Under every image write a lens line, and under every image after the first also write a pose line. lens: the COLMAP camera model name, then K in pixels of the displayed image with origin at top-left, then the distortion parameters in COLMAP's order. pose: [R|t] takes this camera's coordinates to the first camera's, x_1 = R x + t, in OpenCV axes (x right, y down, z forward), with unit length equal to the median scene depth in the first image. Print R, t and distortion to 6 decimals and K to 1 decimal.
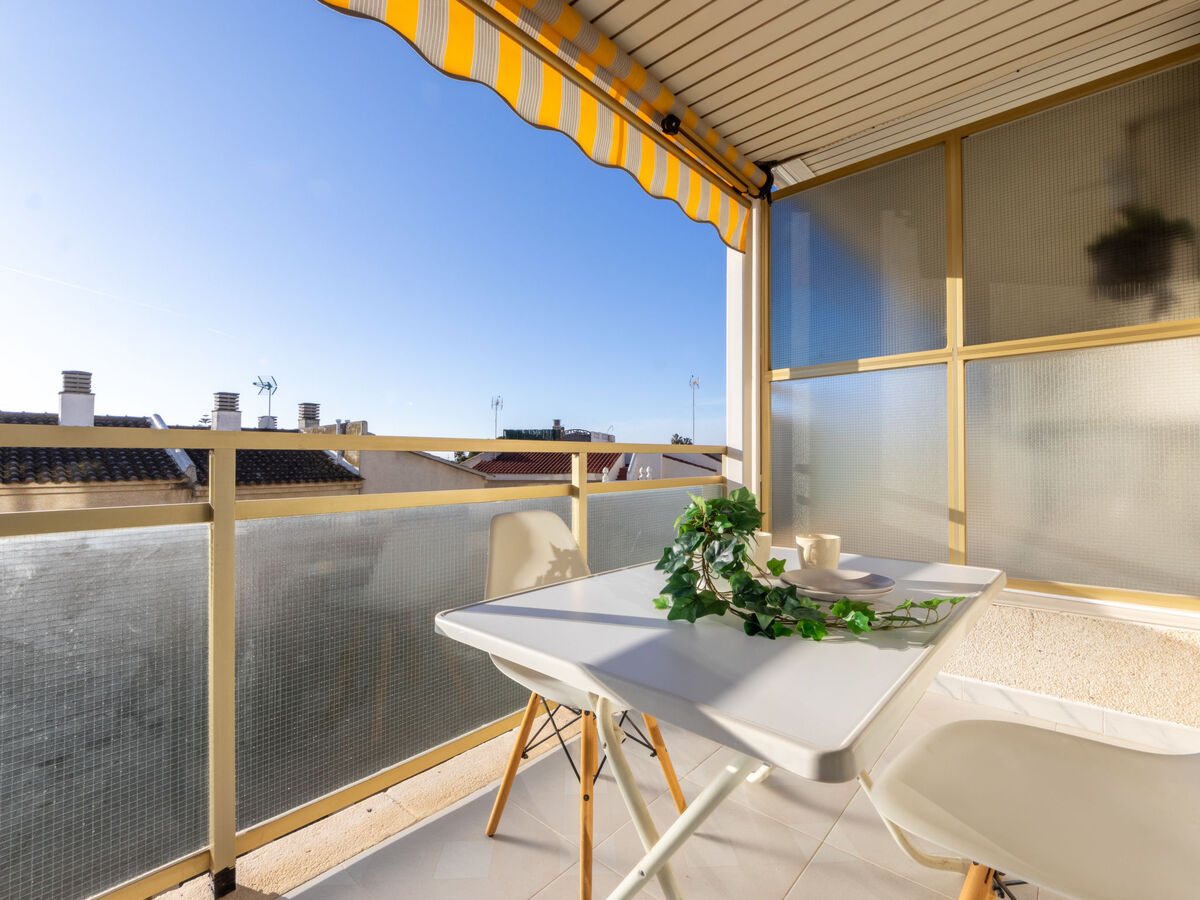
lens RADIAL K [[521.2, 0, 580.6], [0, 521.2, 458.8], [0, 0, 1]] dist [0.002431, -0.005747]
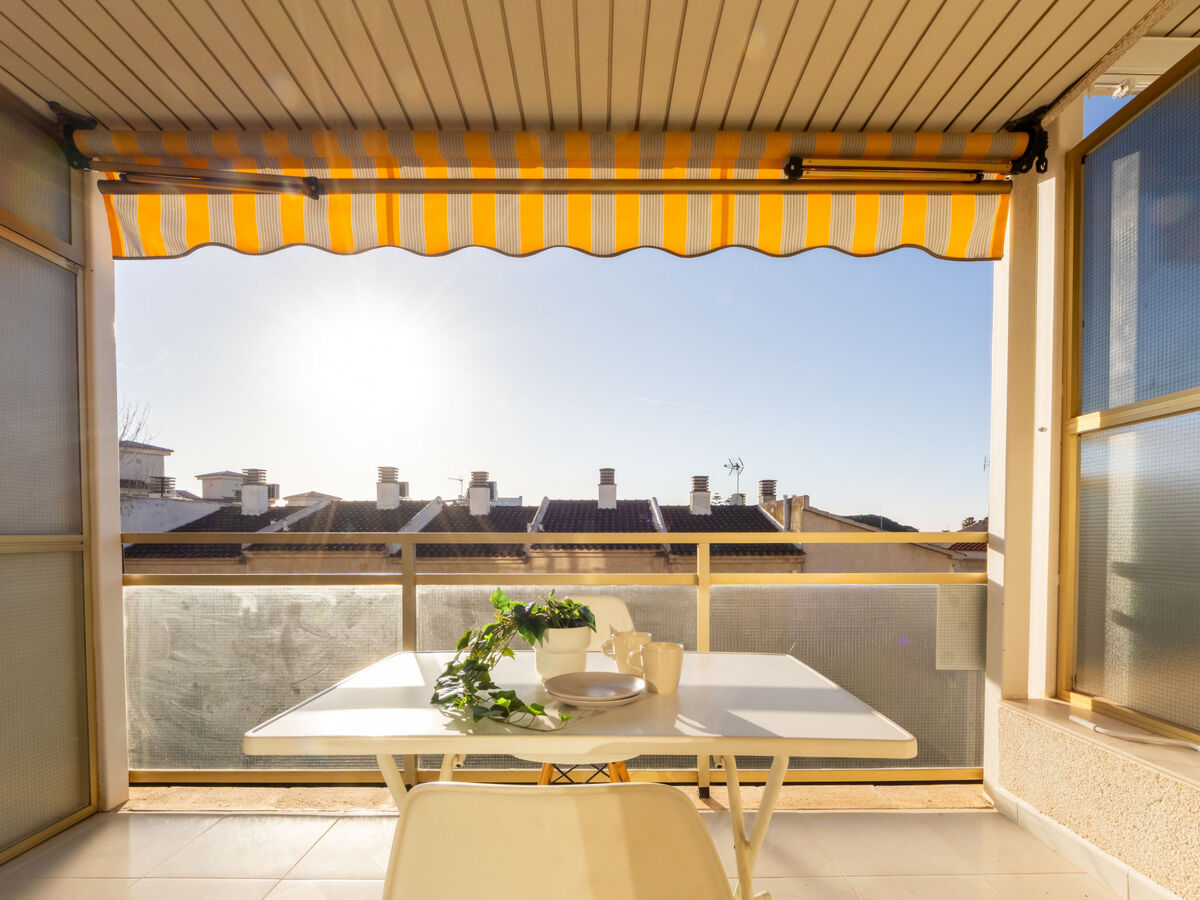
lens RADIAL K [[550.7, 0, 617.9], [0, 550.7, 540.2], [0, 0, 1]] dist [-0.002914, -0.000513]
pose [[0.692388, 0.013835, -0.721393, 0.105816], [-0.001899, 0.999848, 0.017352, -0.005908], [0.721523, -0.010645, 0.692308, 0.023960]]
